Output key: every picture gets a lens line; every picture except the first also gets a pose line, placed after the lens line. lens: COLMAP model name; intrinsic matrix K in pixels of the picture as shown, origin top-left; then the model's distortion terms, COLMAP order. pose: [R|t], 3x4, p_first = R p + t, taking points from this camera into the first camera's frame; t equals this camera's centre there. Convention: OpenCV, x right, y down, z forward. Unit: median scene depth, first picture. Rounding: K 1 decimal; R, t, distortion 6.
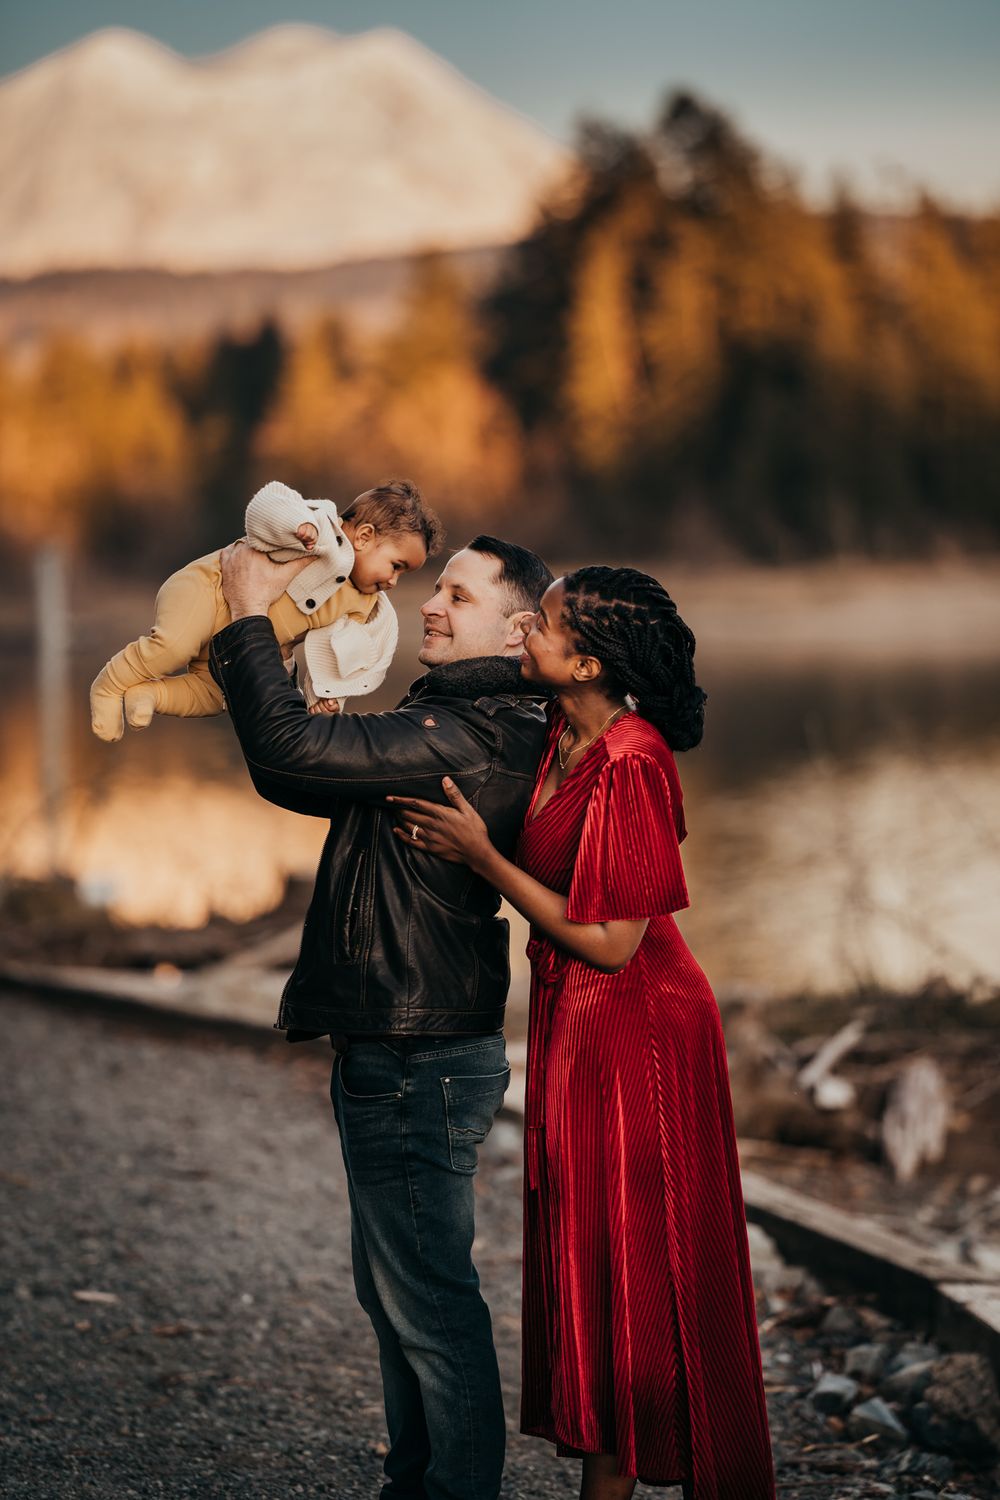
lens RADIAL K [[5698.0, 0, 500.0], [0, 5698.0, 750.0], [0, 0, 1]] dist [0.431869, -2.160486]
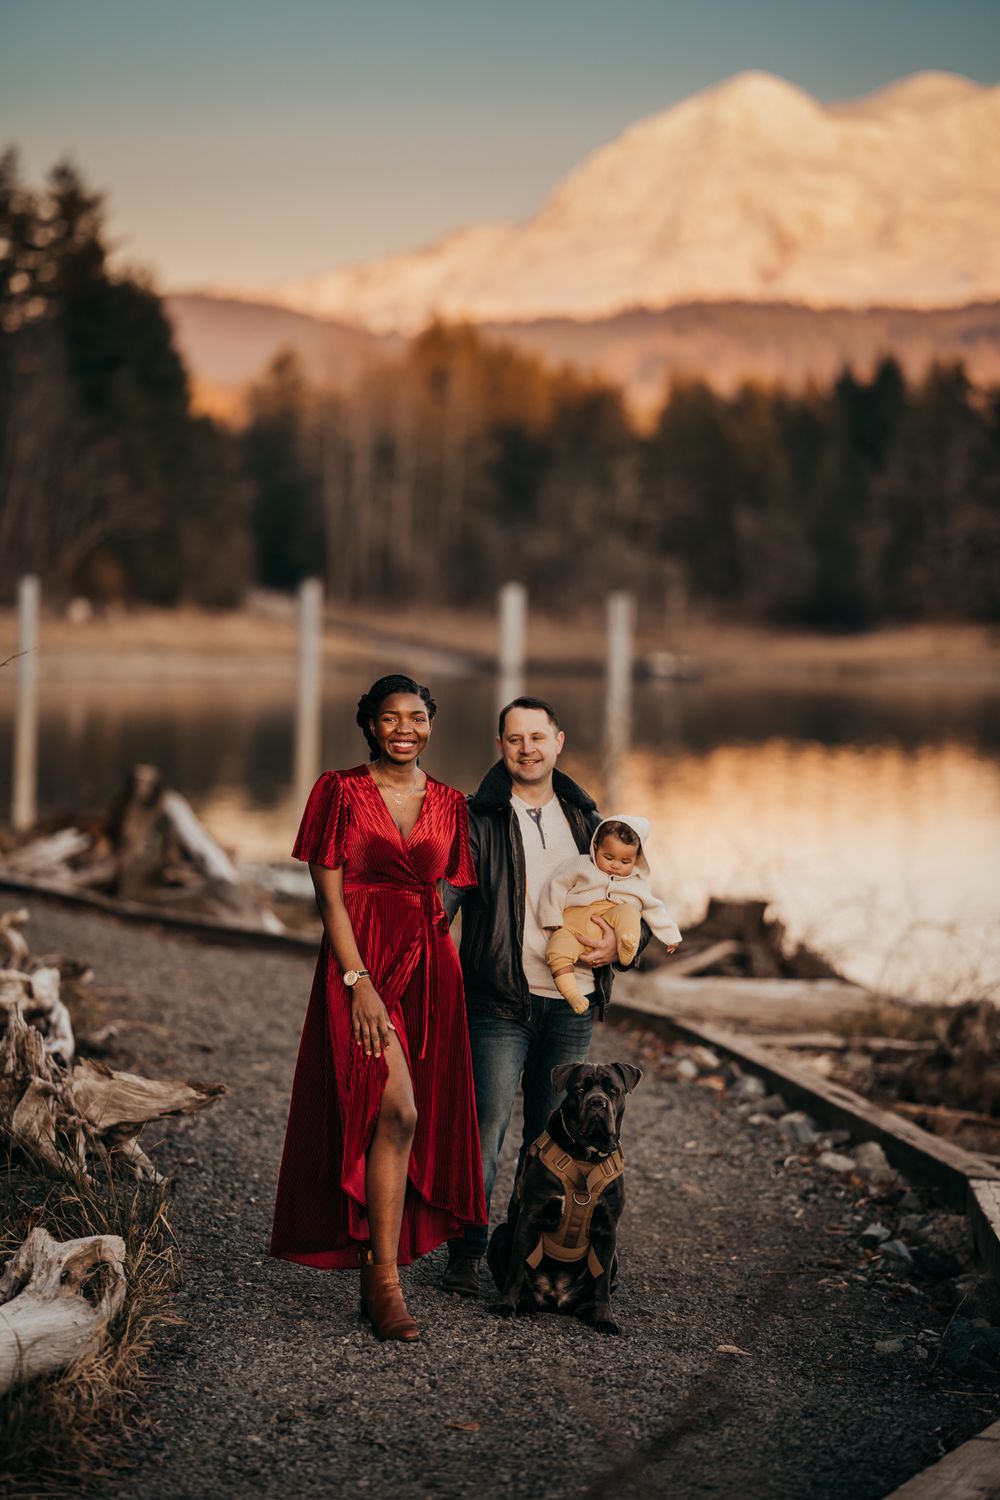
lens RADIAL K [[5698.0, 0, 500.0], [0, 5698.0, 750.0], [0, 0, 1]] dist [0.431869, -2.160486]
pose [[0.993072, 0.049321, -0.106654, 0.071180], [-0.049982, 0.998744, -0.003528, -0.005918], [0.106346, 0.008834, 0.994290, -0.343916]]
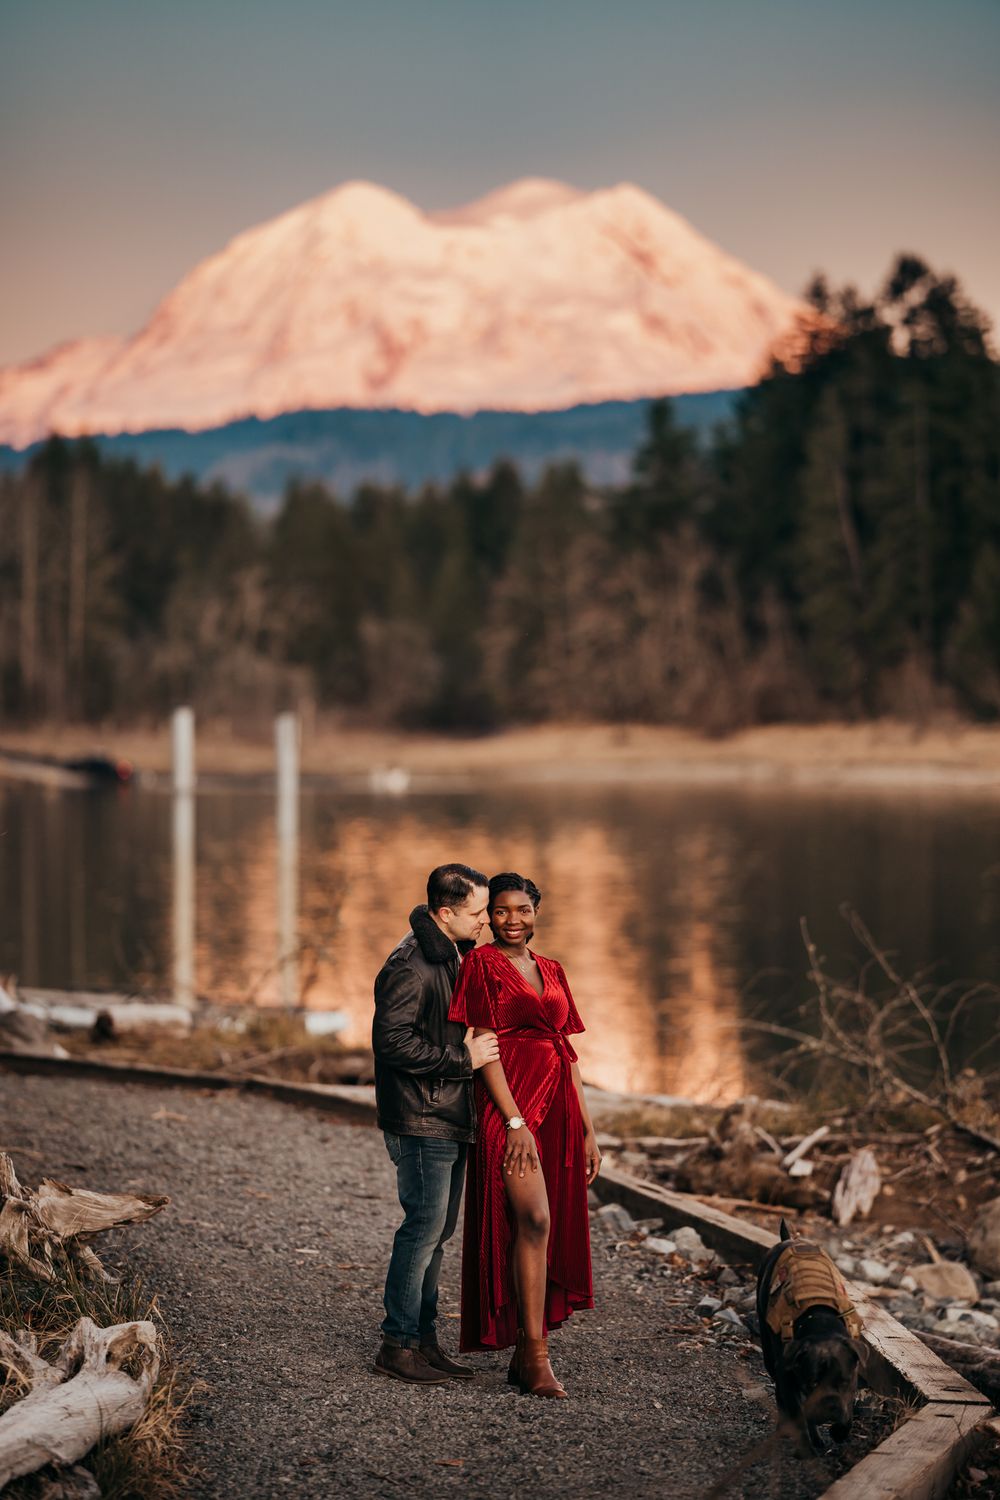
lens RADIAL K [[5698.0, 0, 500.0], [0, 5698.0, 750.0], [0, 0, 1]] dist [0.431869, -2.160486]
pose [[0.999025, 0.016497, -0.040951, 0.038779], [-0.017498, 0.999554, -0.024211, -0.012180], [0.040533, 0.024904, 0.998868, -0.506853]]
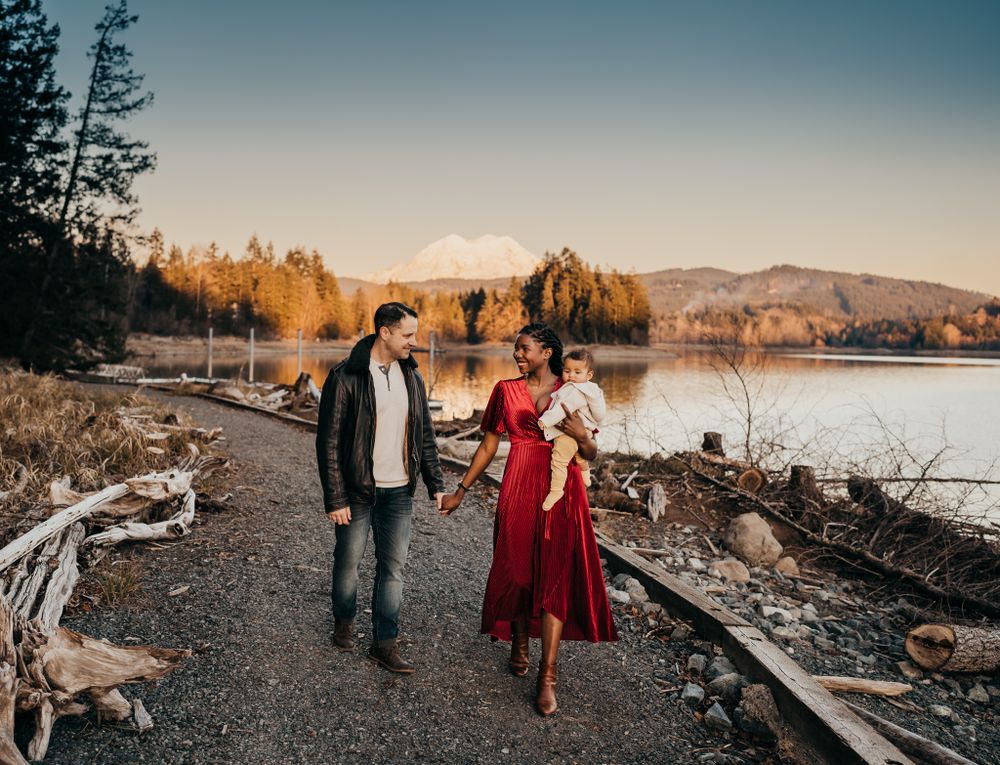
lens RADIAL K [[1120.0, 0, 424.4], [0, 1120.0, 381.4], [0, 0, 1]] dist [-0.002830, -0.001536]
pose [[0.995164, 0.043631, -0.088010, -0.007429], [-0.043129, 0.999041, 0.007603, -0.004222], [0.088258, -0.003770, 0.996091, 0.343309]]
